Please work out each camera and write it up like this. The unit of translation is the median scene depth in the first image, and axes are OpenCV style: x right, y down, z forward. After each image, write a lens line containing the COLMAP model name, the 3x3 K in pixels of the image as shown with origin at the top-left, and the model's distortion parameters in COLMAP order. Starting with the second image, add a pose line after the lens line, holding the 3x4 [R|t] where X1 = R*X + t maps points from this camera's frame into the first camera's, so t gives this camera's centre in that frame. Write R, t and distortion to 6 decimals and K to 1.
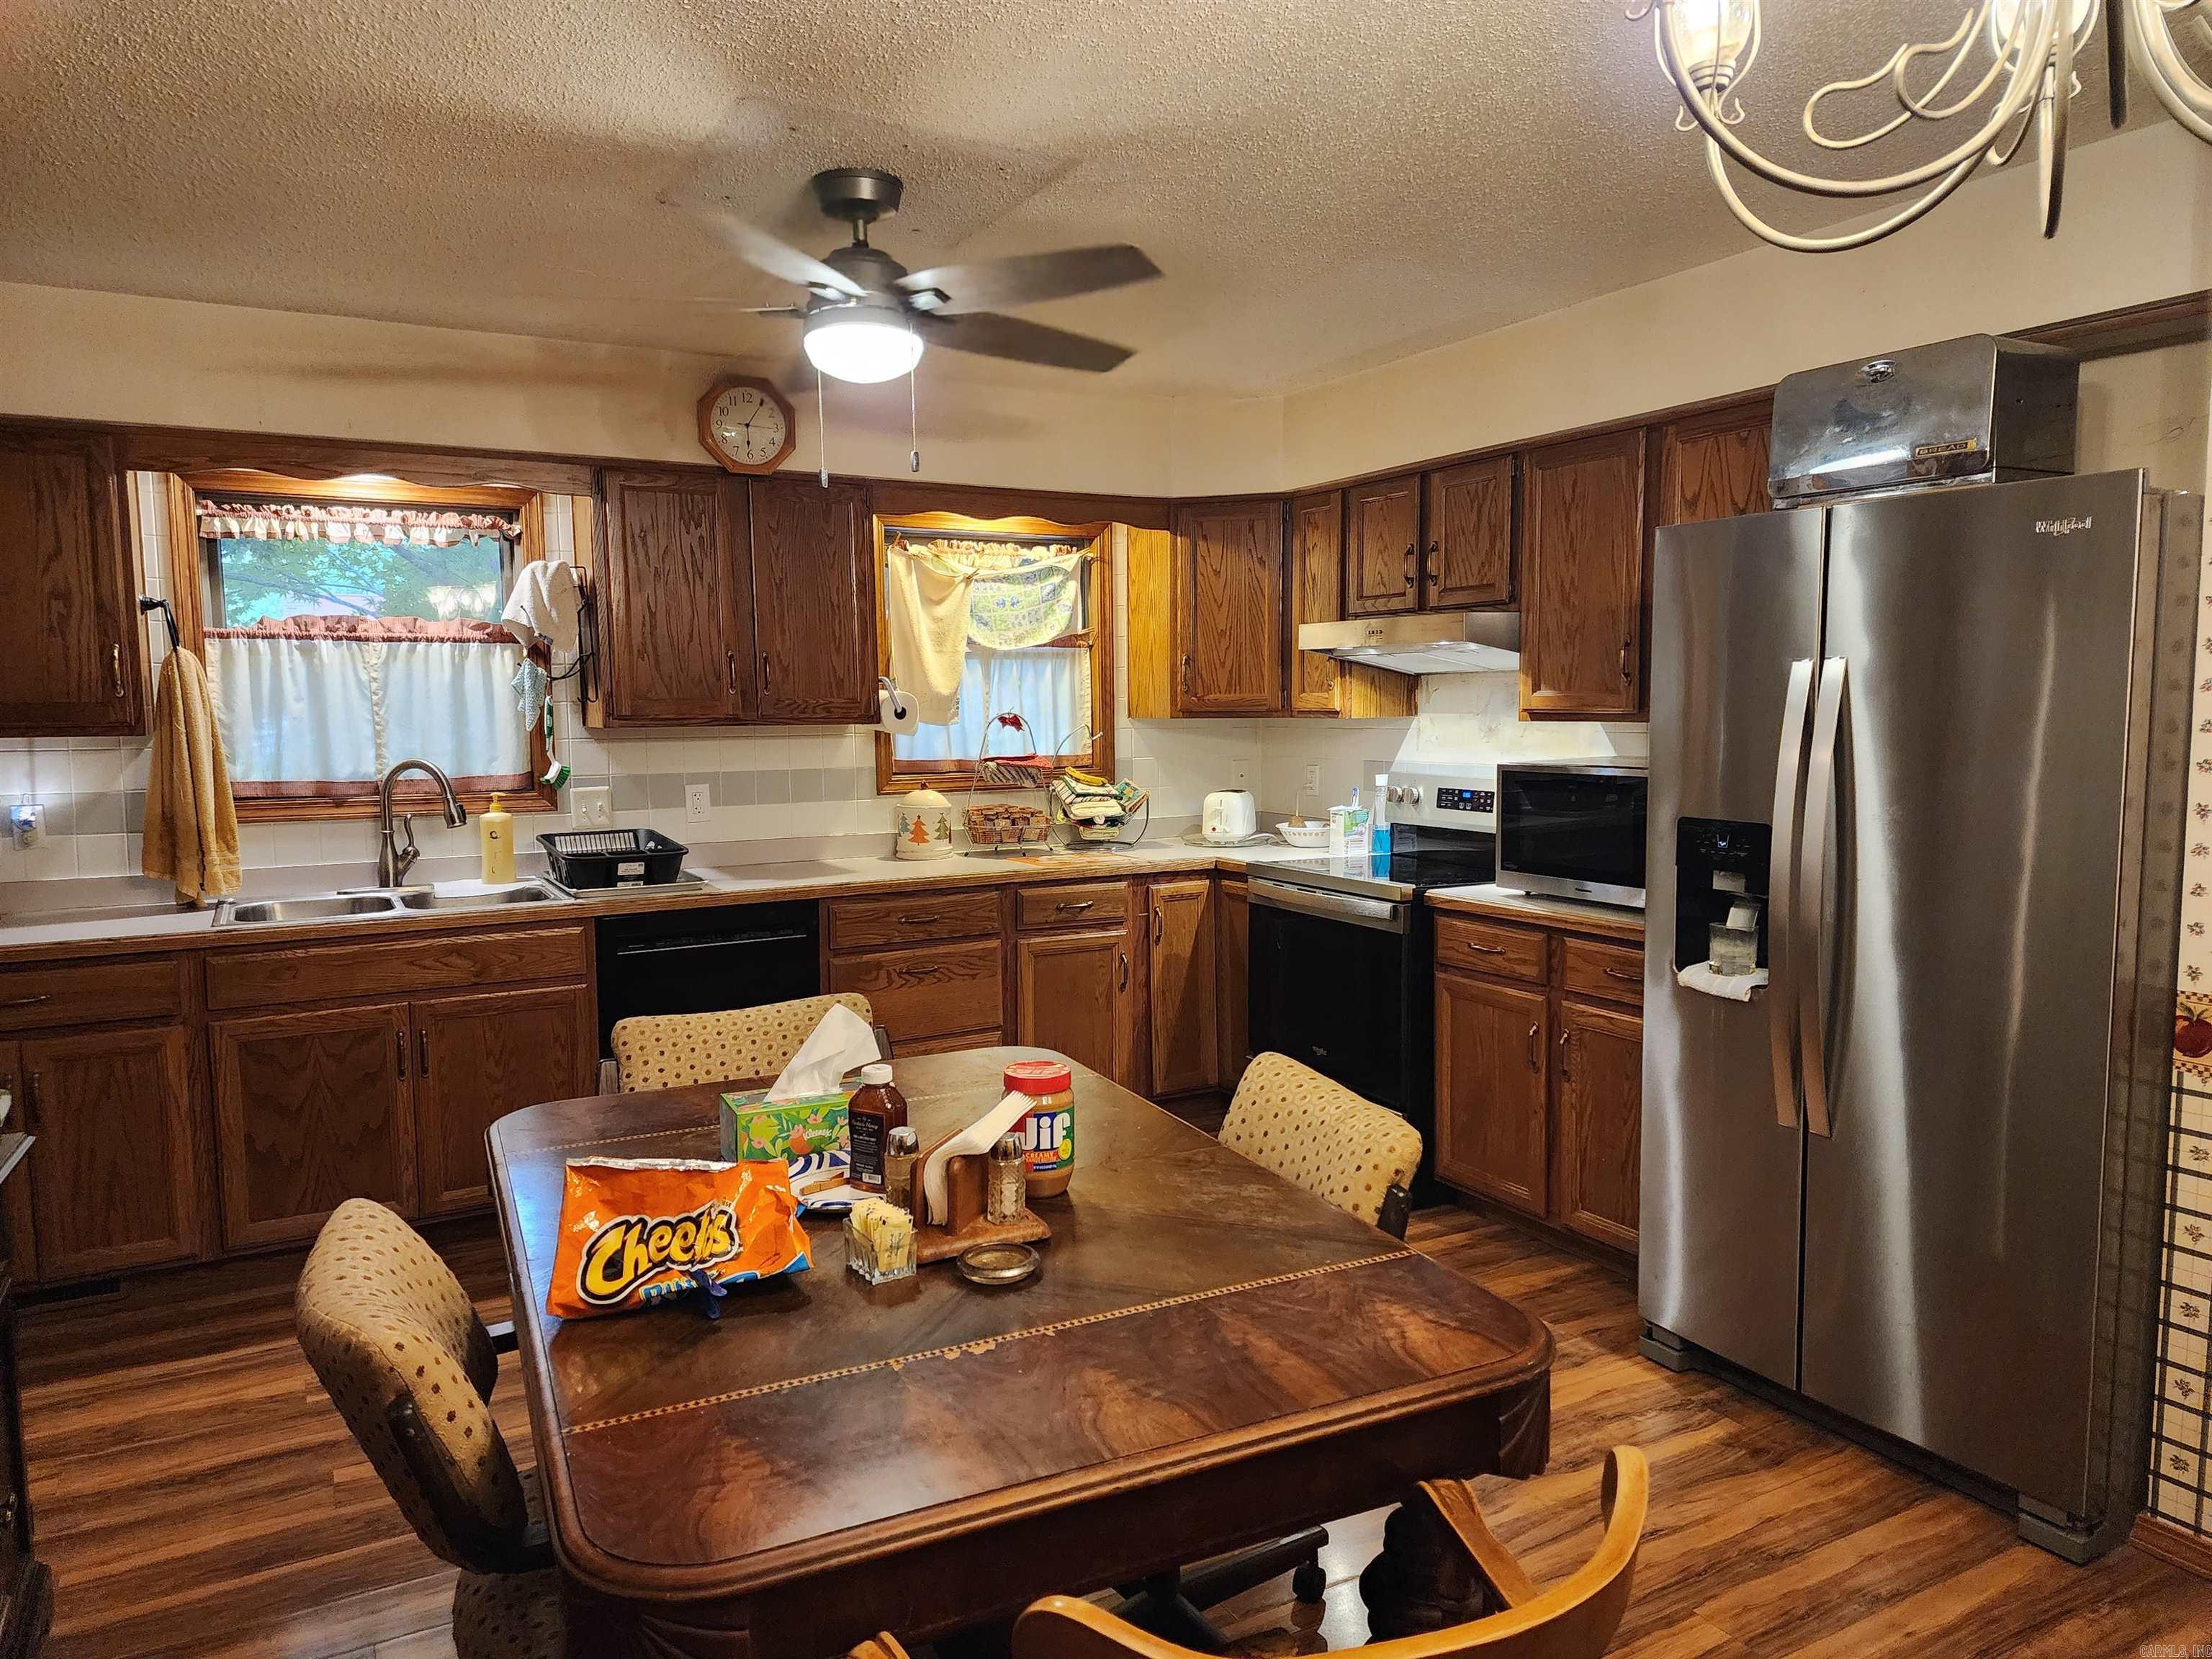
lens RADIAL K [[1466.1, 0, 1177.2], [0, 1466.1, 840.9], [0, 0, 1]] dist [0.054099, -0.005080]
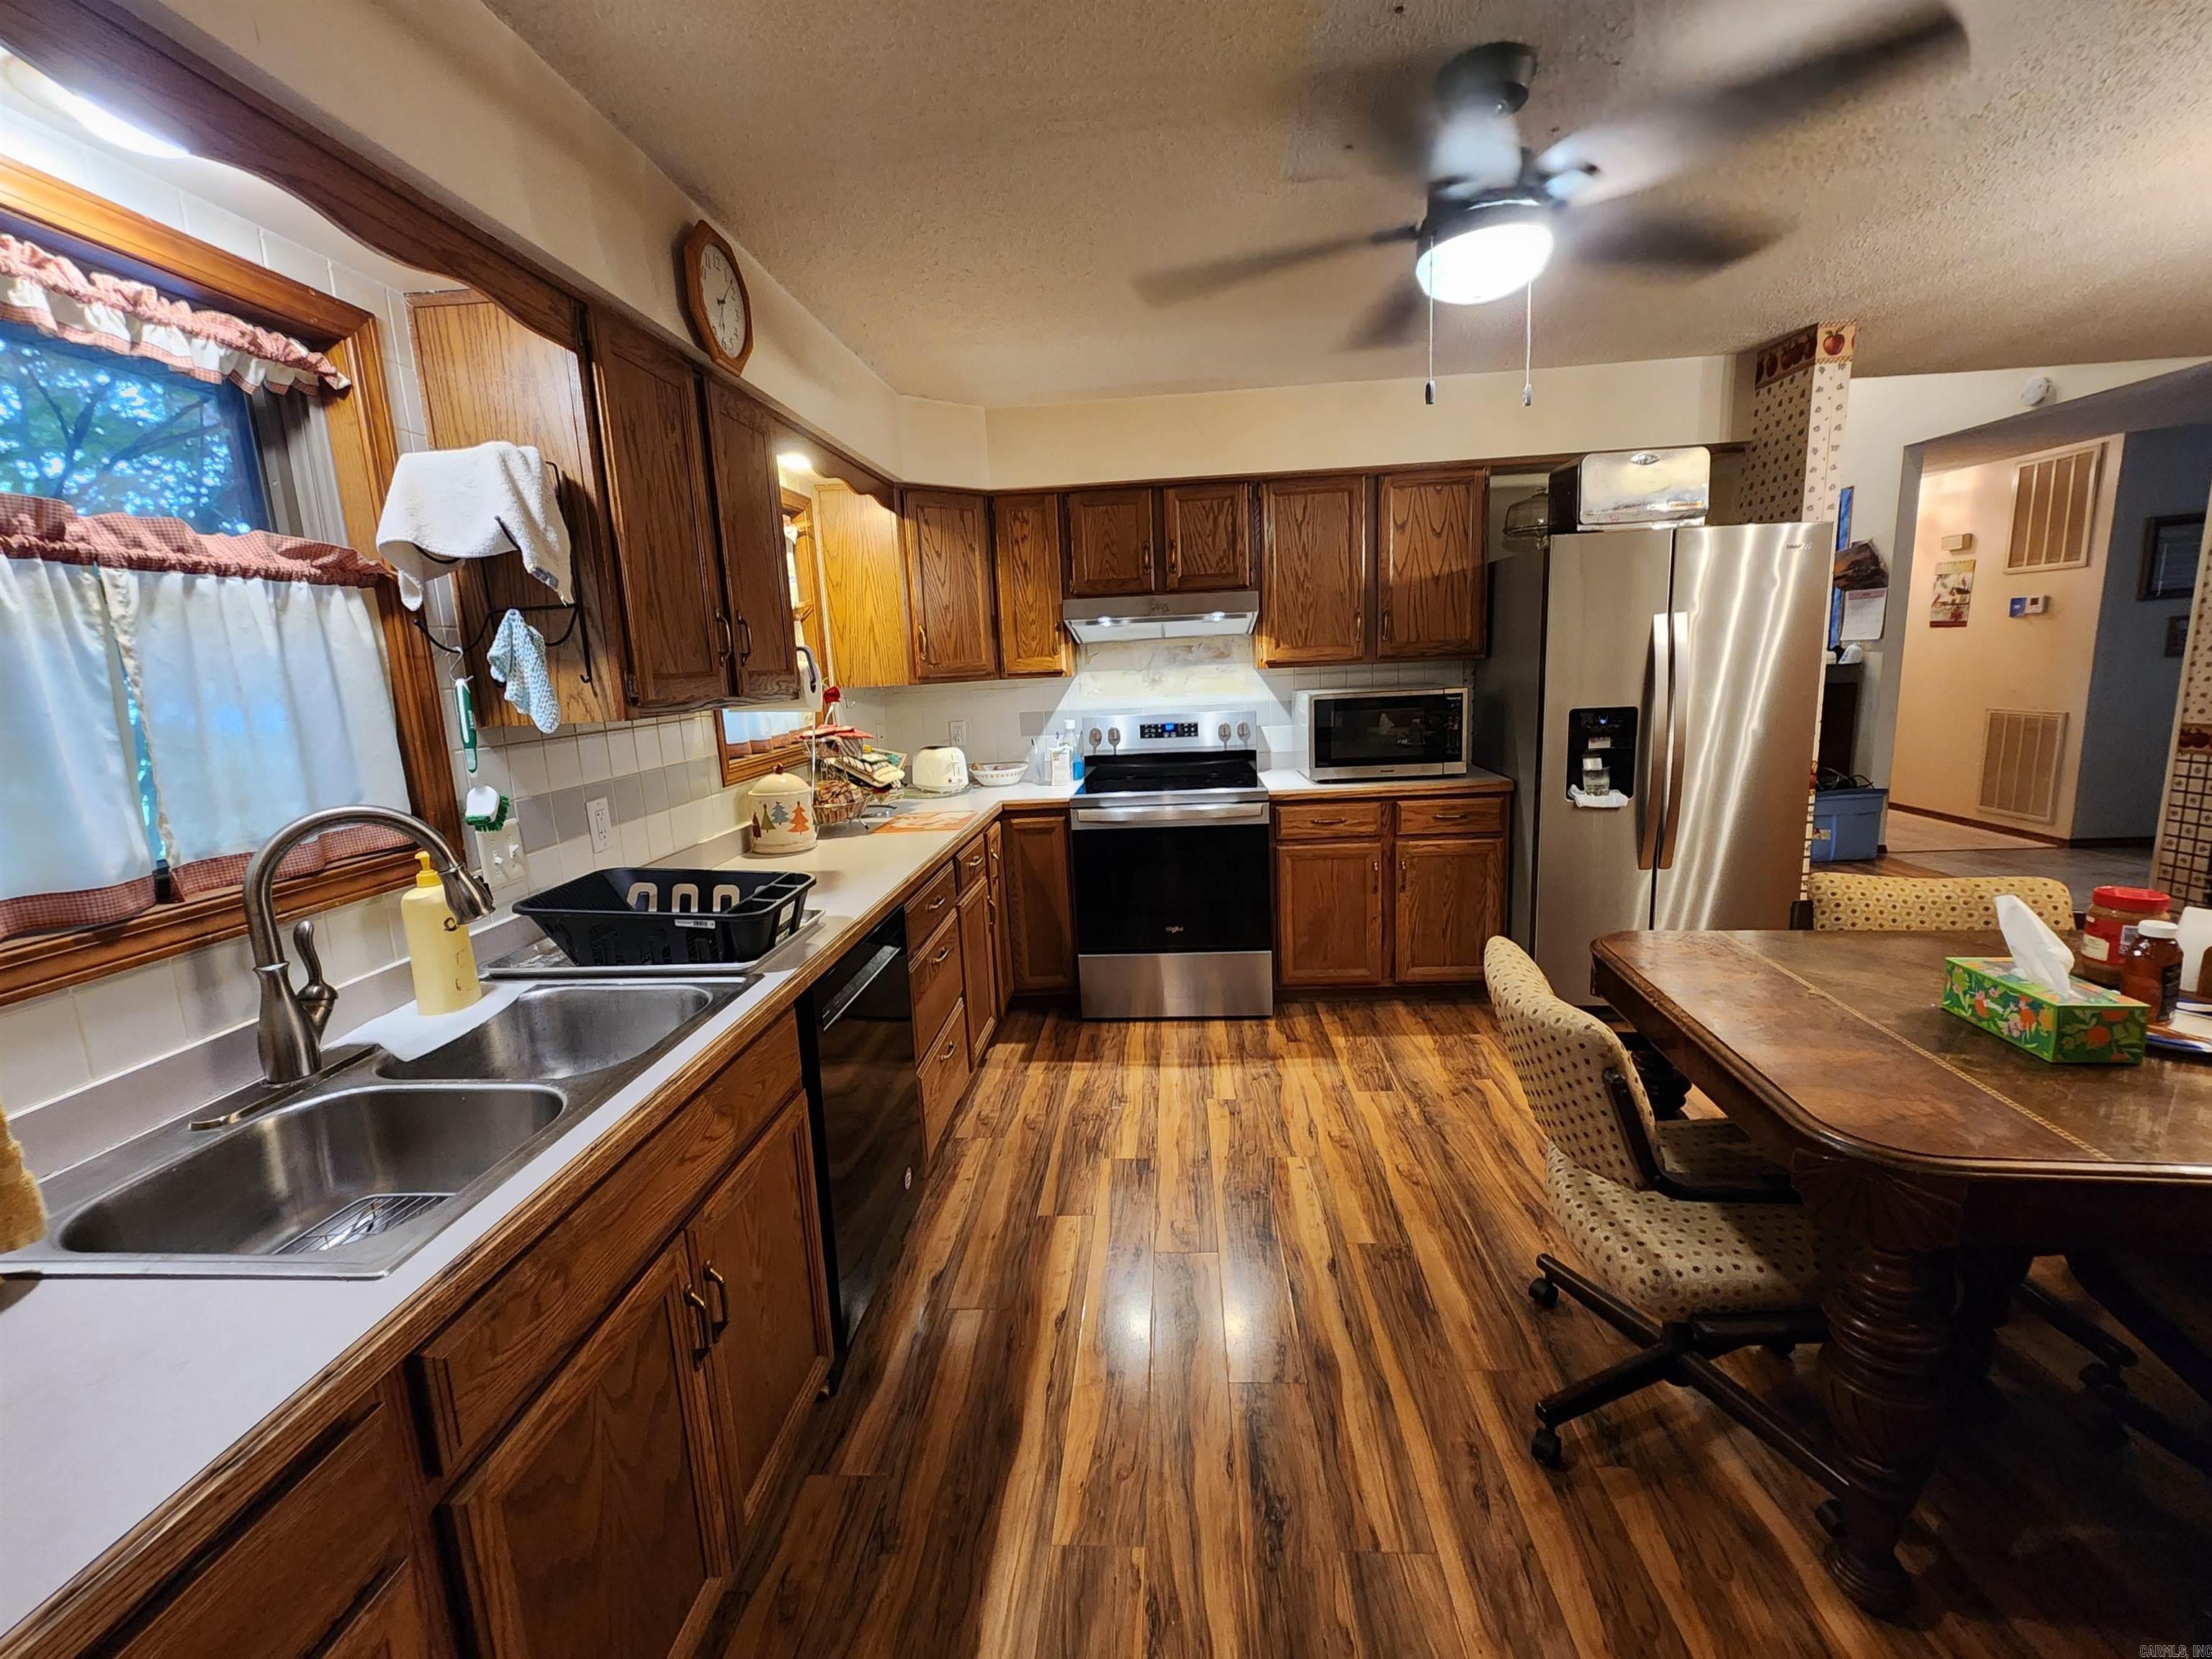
lens RADIAL K [[914.1, 0, 1120.0], [0, 914.1, 819.4], [0, 0, 1]] dist [-0.003717, 0.003219]
pose [[0.559993, -0.161331, 0.812638, -0.598003], [0.121812, 0.986231, 0.111852, -0.052094], [-0.819494, 0.036353, 0.571934, 0.590468]]
